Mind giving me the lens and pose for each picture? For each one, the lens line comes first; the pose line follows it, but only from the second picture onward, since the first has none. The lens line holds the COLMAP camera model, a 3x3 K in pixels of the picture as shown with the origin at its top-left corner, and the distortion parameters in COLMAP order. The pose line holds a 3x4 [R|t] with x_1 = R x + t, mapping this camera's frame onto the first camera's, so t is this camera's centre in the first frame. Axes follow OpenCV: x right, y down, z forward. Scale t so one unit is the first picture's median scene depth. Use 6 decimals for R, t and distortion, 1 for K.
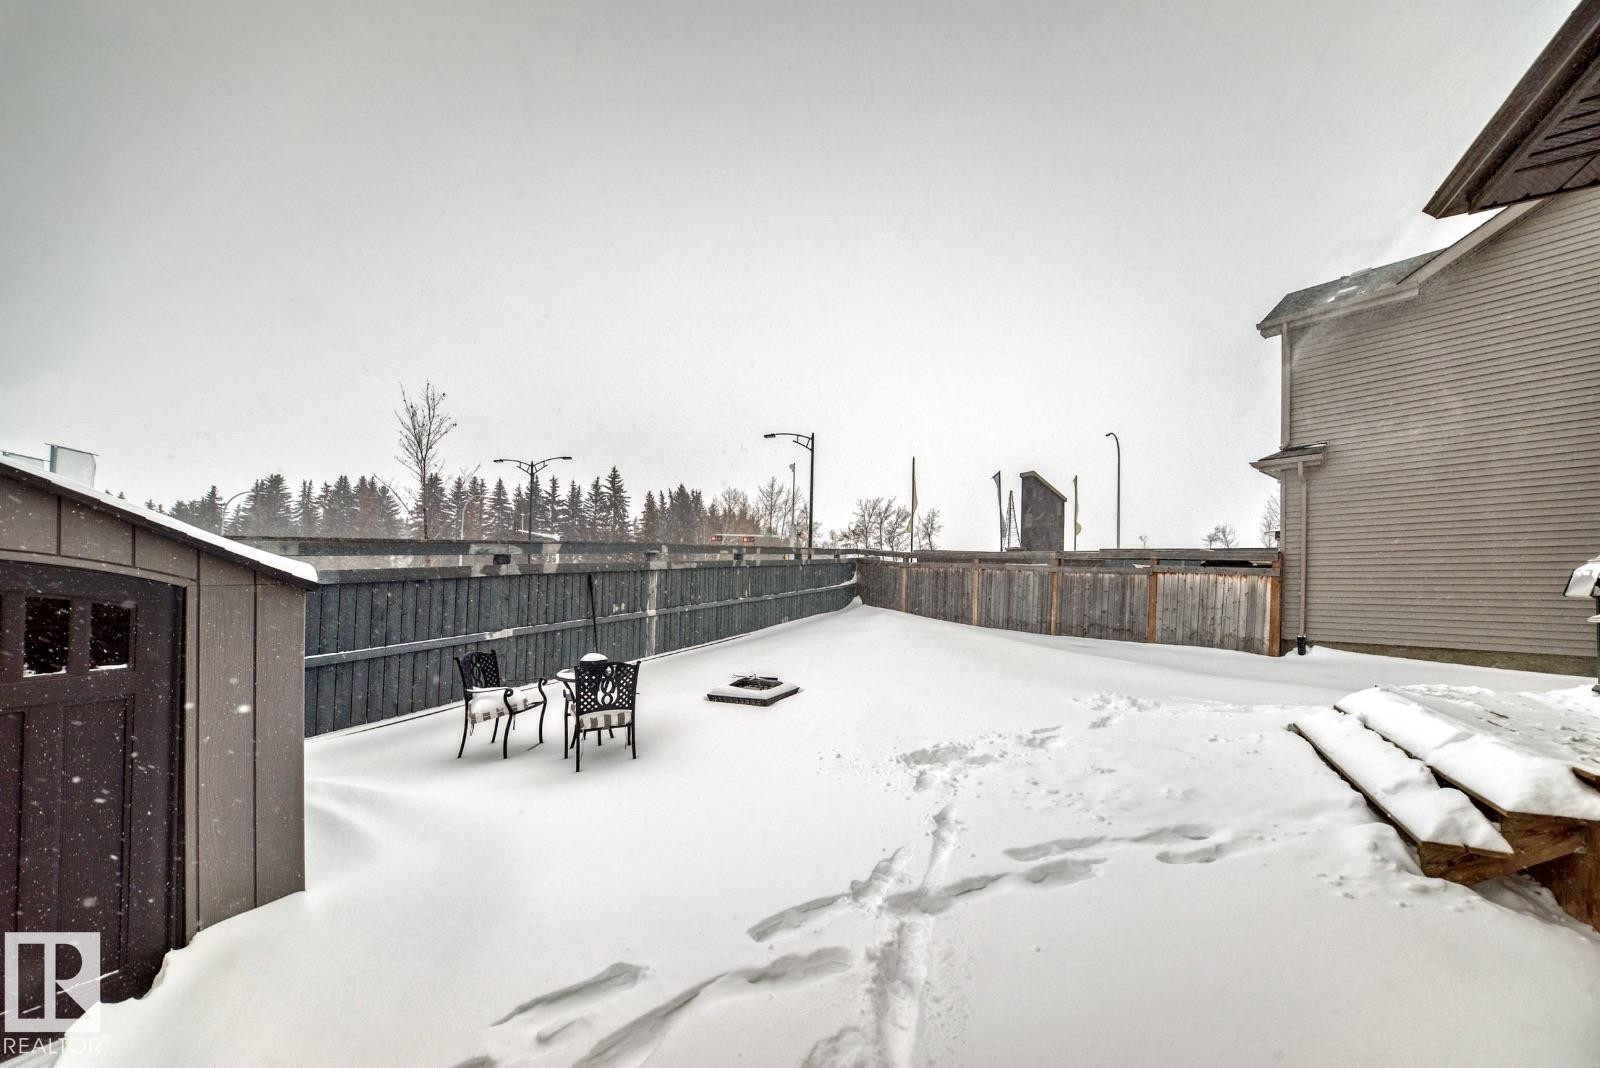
lens RADIAL K [[584.0, 0, 842.7], [0, 584.0, 590.8], [0, 0, 1]] dist [-0.008703, 0.001940]
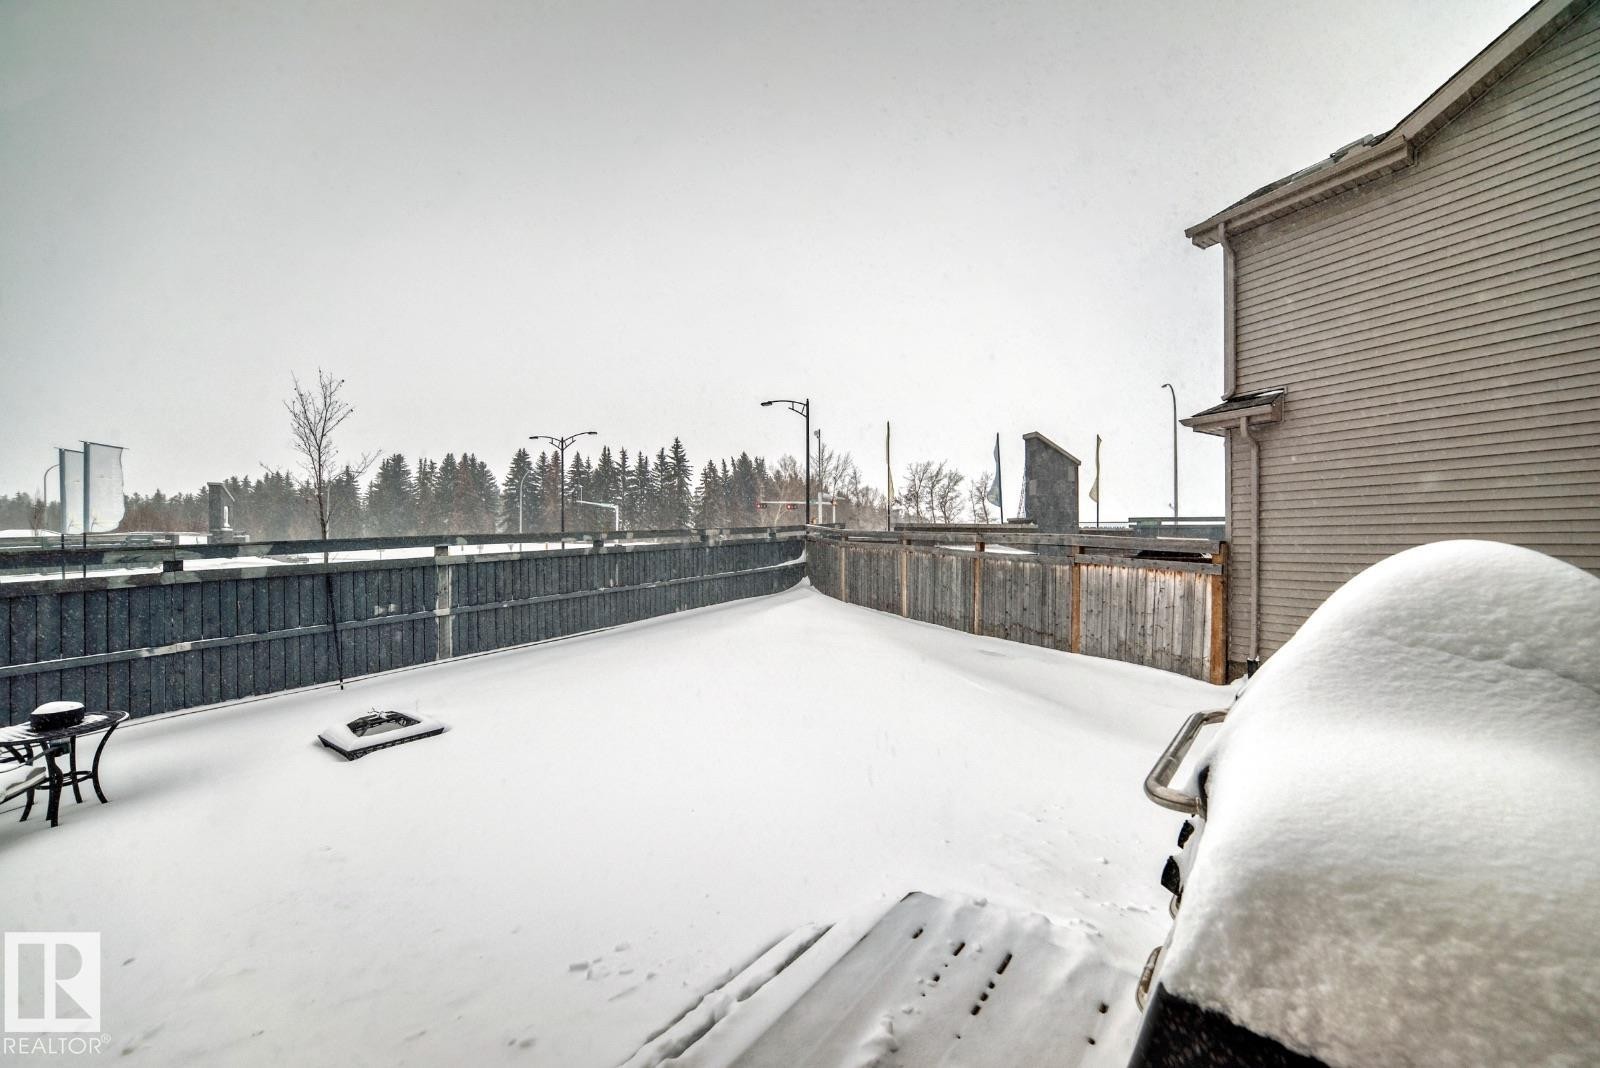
lens RADIAL K [[584.4, 0, 814.5], [0, 584.4, 551.8], [0, 0, 1]] dist [0.000032, 0.000570]
pose [[0.983905, 0.000607, -0.178689, 0.225828], [-0.001338, 0.999991, -0.003968, -0.029679], [0.178685, 0.004143, 0.983898, 0.112974]]
